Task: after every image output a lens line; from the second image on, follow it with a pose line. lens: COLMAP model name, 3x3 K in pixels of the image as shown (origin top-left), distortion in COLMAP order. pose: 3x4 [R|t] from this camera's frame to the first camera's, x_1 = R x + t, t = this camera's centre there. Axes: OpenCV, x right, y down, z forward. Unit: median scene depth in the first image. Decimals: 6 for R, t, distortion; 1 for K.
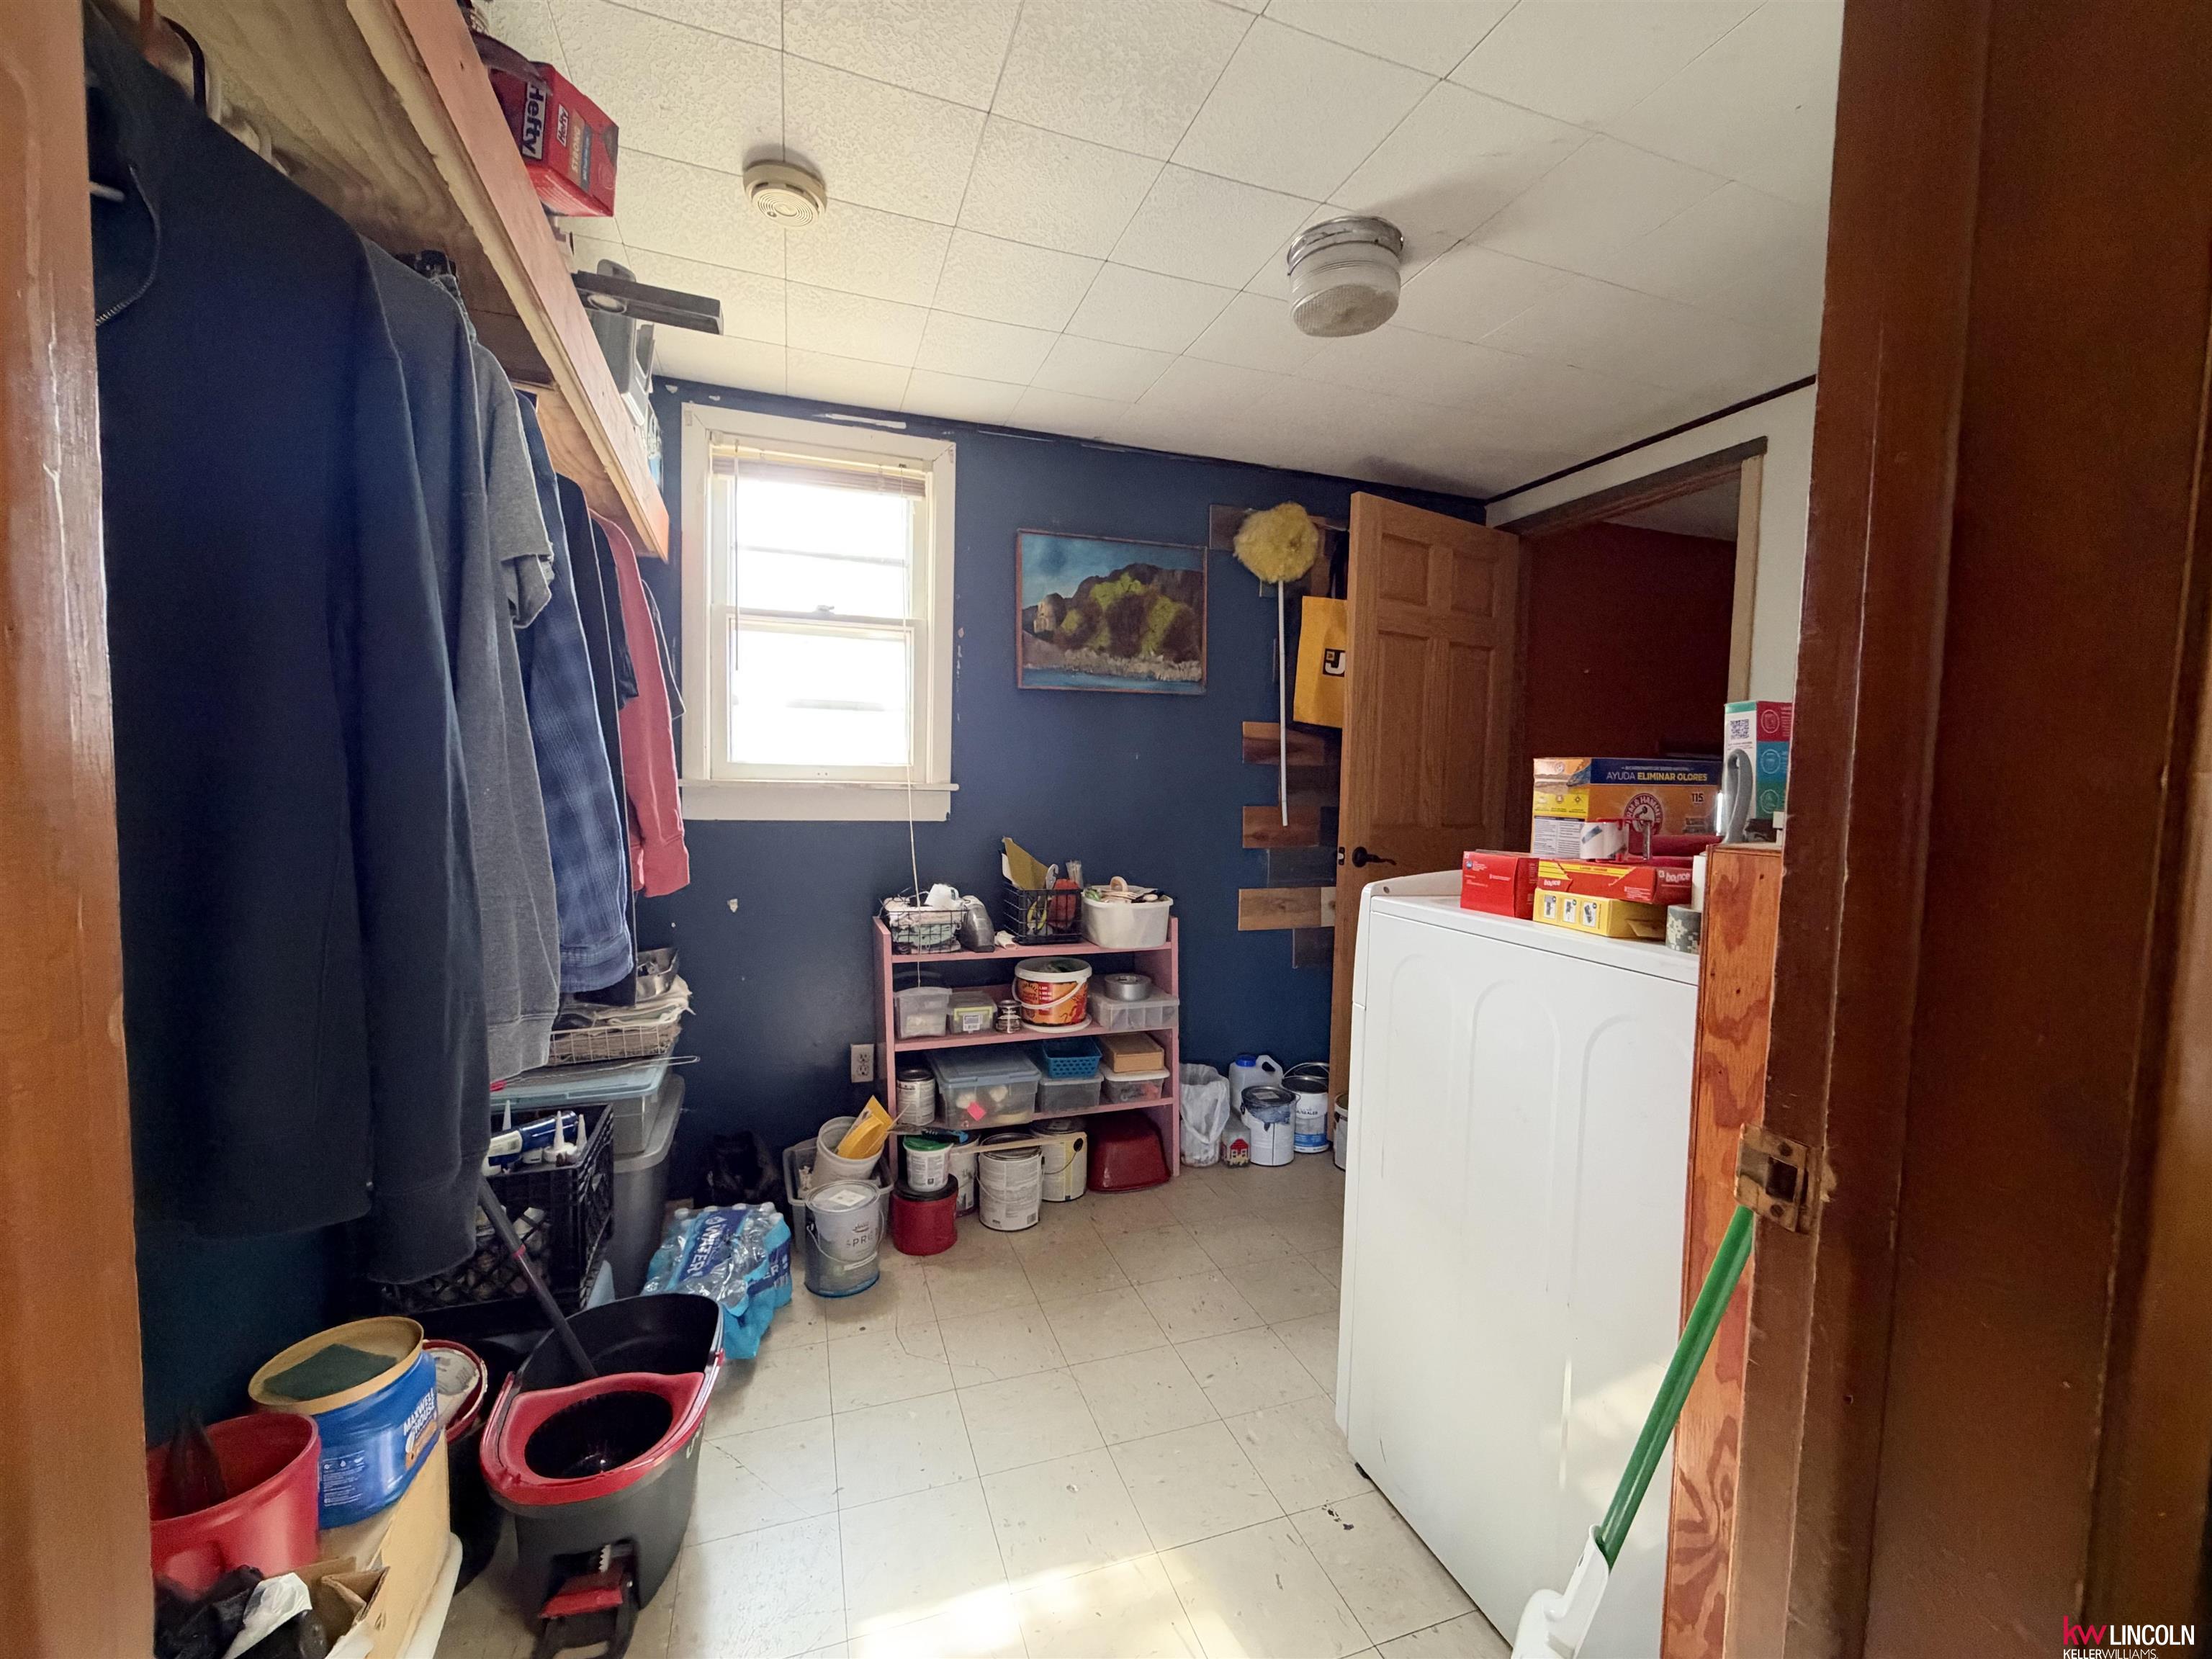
lens RADIAL K [[878.4, 0, 1099.9], [0, 878.4, 833.6], [0, 0, 1]] dist [0.000085, 0.000134]
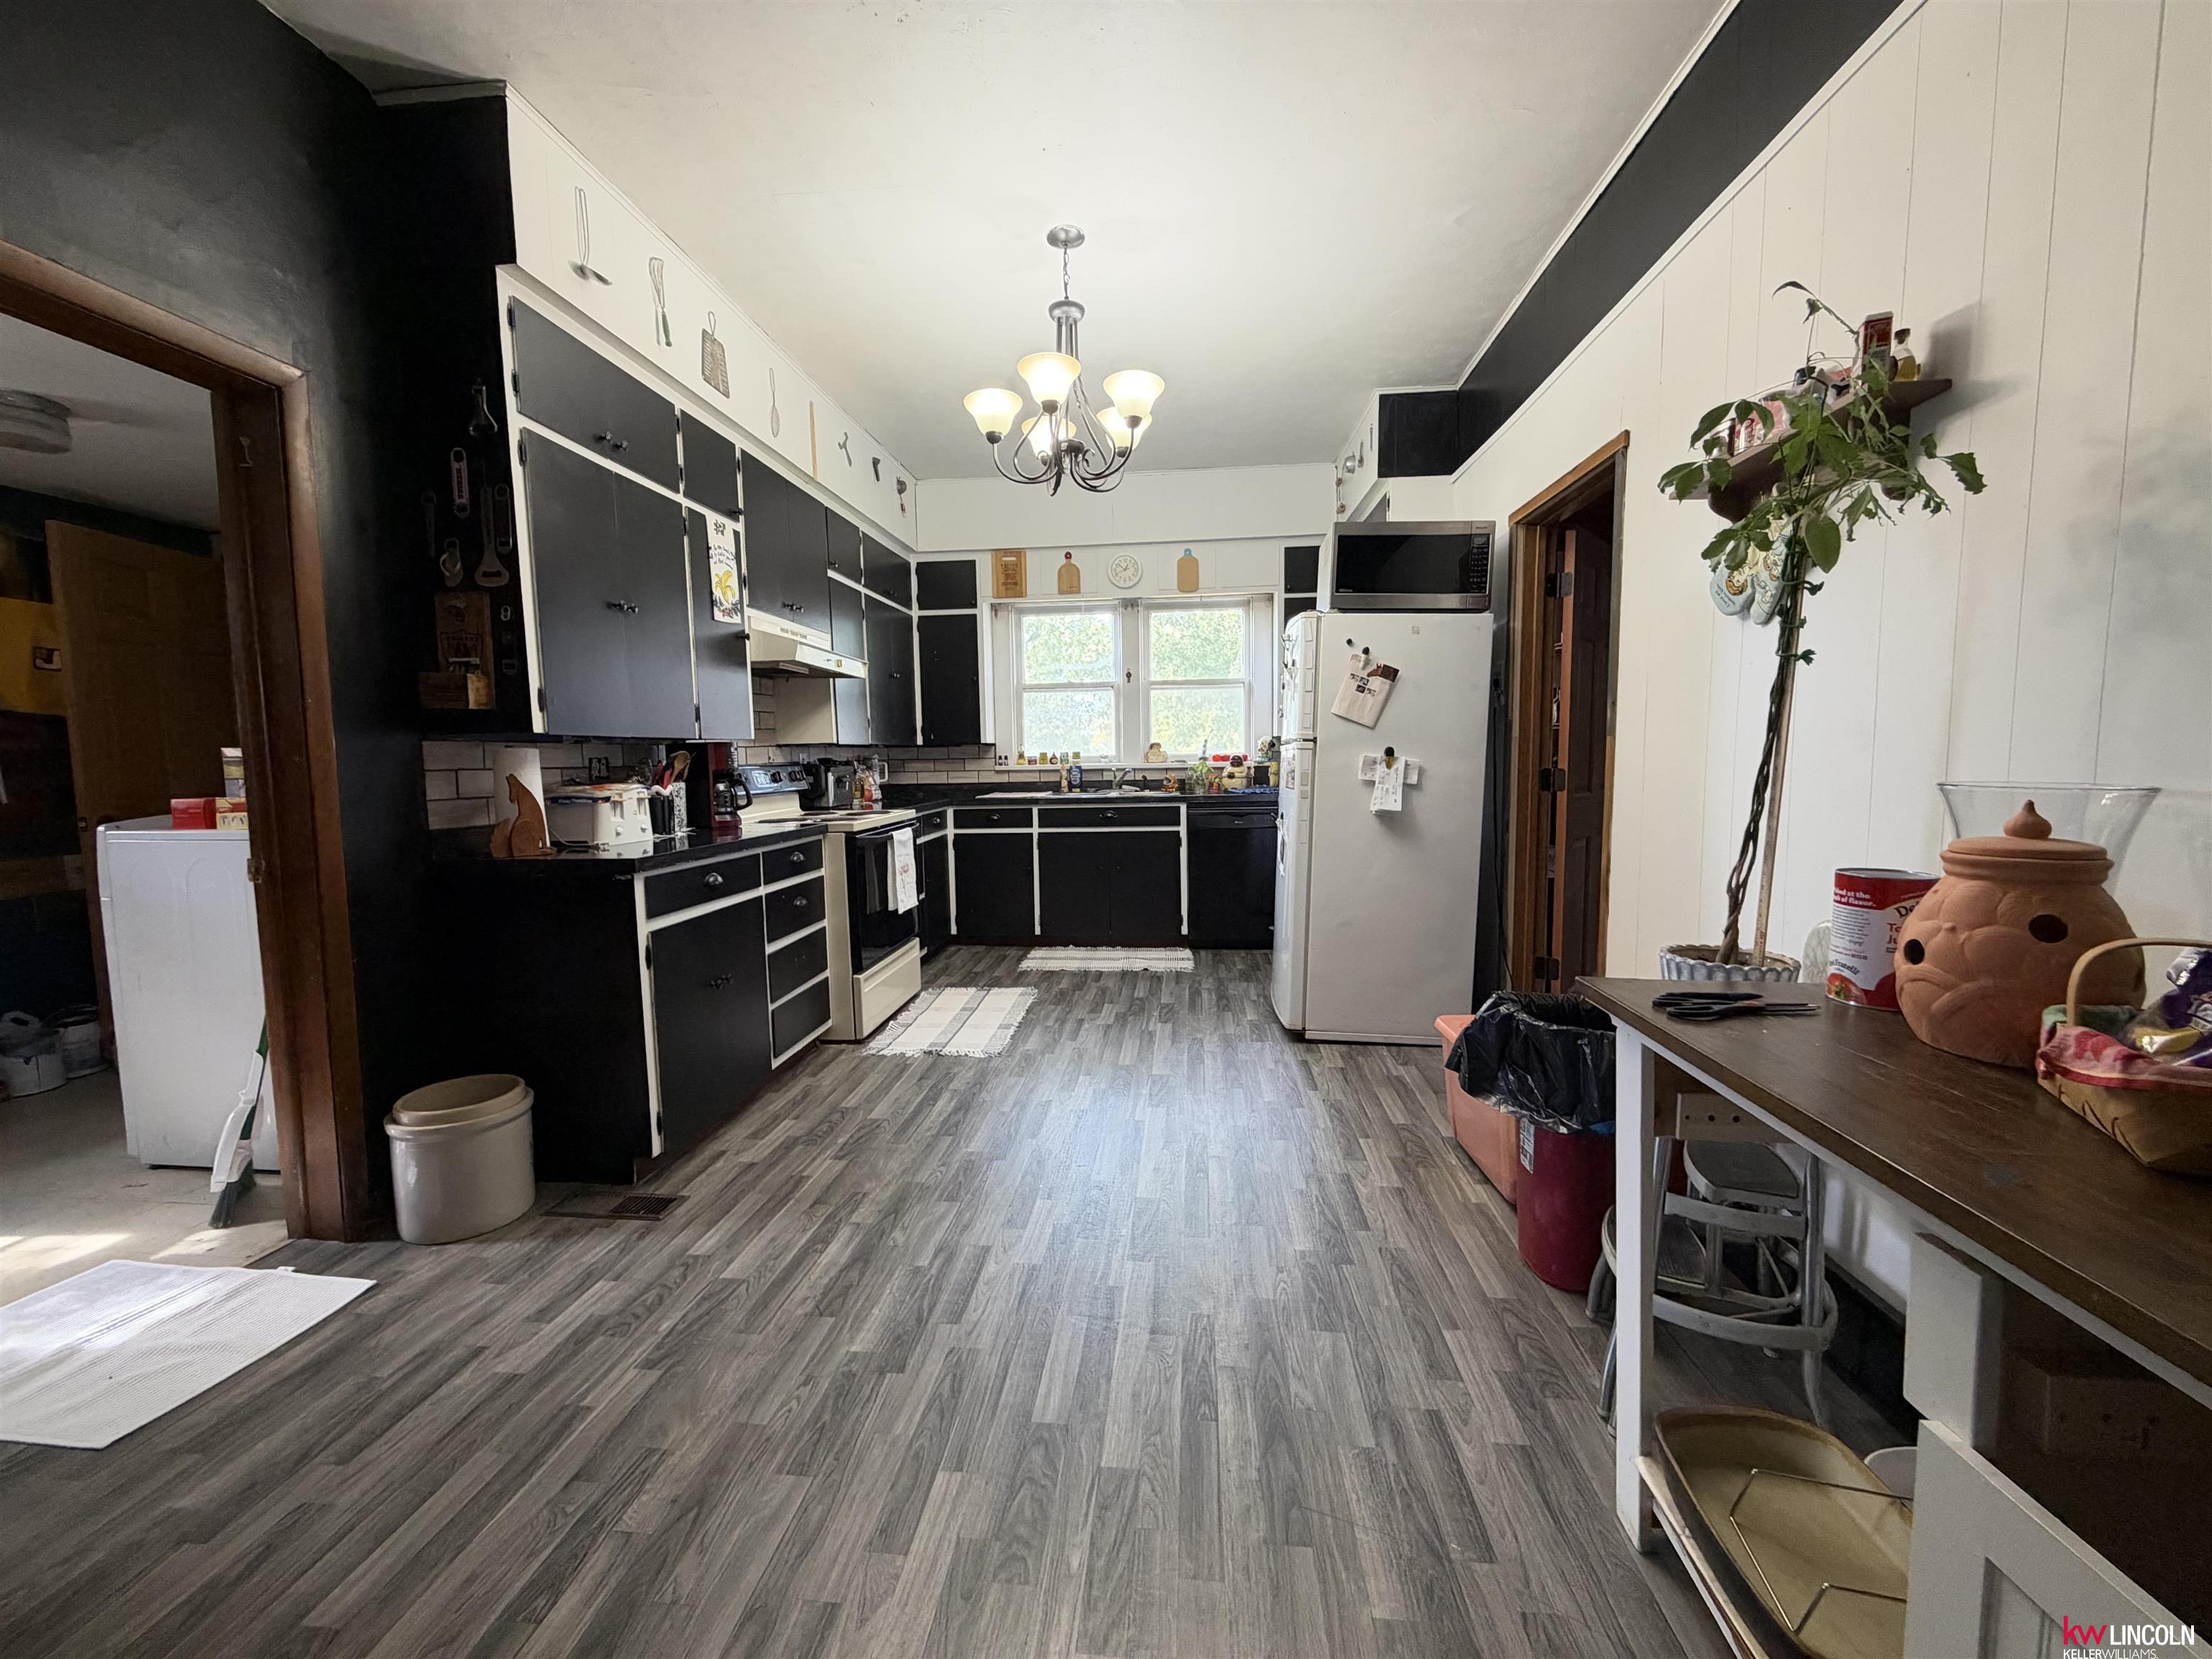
lens RADIAL K [[878.4, 0, 1099.9], [0, 878.4, 833.6], [0, 0, 1]] dist [0.000085, 0.000134]
pose [[0.434757, -0.104307, 0.894487, -0.194140], [0.073874, 0.994053, 0.080011, 0.043594], [-0.897513, 0.031294, 0.439876, -0.765042]]
